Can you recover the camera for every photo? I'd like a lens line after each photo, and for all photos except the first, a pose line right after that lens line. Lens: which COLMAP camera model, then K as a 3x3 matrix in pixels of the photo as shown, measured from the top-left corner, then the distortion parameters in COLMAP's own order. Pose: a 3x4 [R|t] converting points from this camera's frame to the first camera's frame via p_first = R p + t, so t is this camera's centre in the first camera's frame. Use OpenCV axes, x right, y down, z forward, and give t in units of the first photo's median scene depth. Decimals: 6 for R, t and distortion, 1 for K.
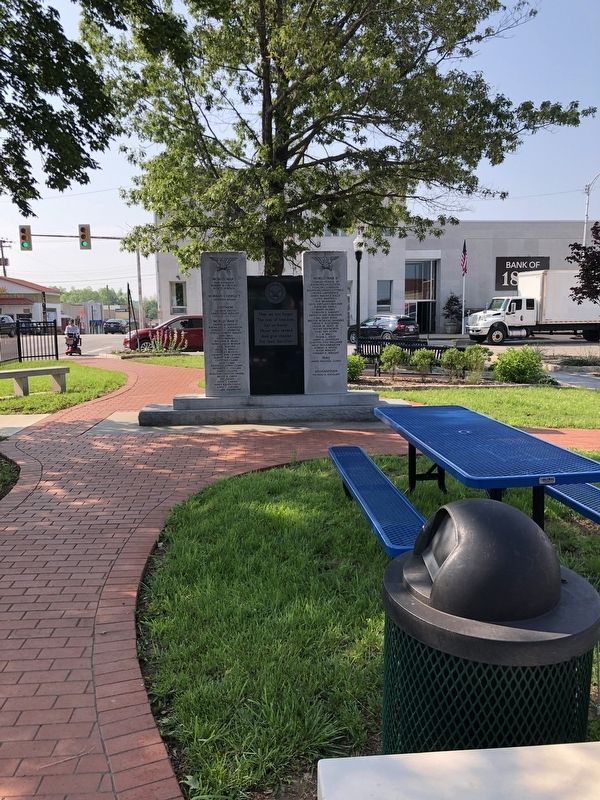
lens RADIAL K [[651.3, 0, 299.6], [0, 651.3, 400.6], [0, 0, 1]] dist [0.028550, -0.007749]
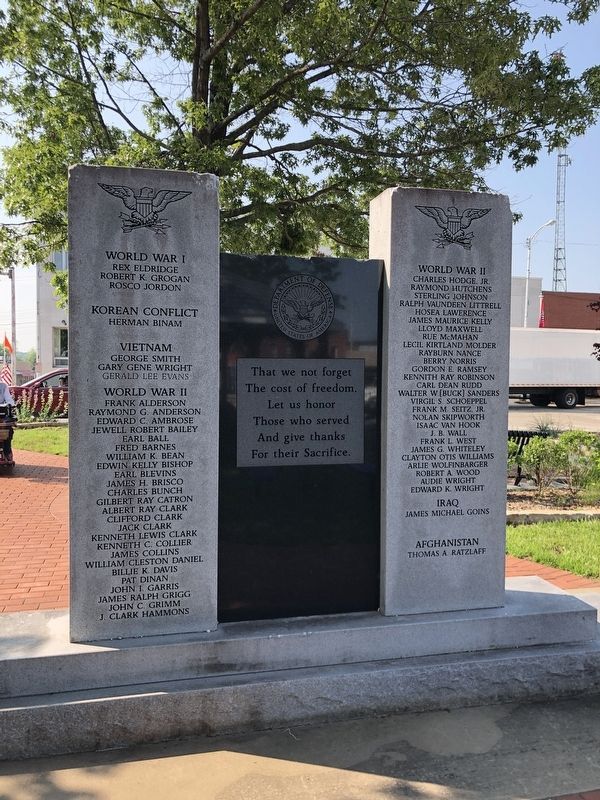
lens RADIAL K [[651.3, 0, 297.3], [0, 651.3, 381.8], [0, 0, 1]] dist [0.028550, -0.007749]
pose [[0.988116, 0.016339, 0.152837, -0.088095], [0.001175, 0.993502, -0.113807, -0.089021], [-0.153703, 0.112634, 0.981677, 0.669533]]
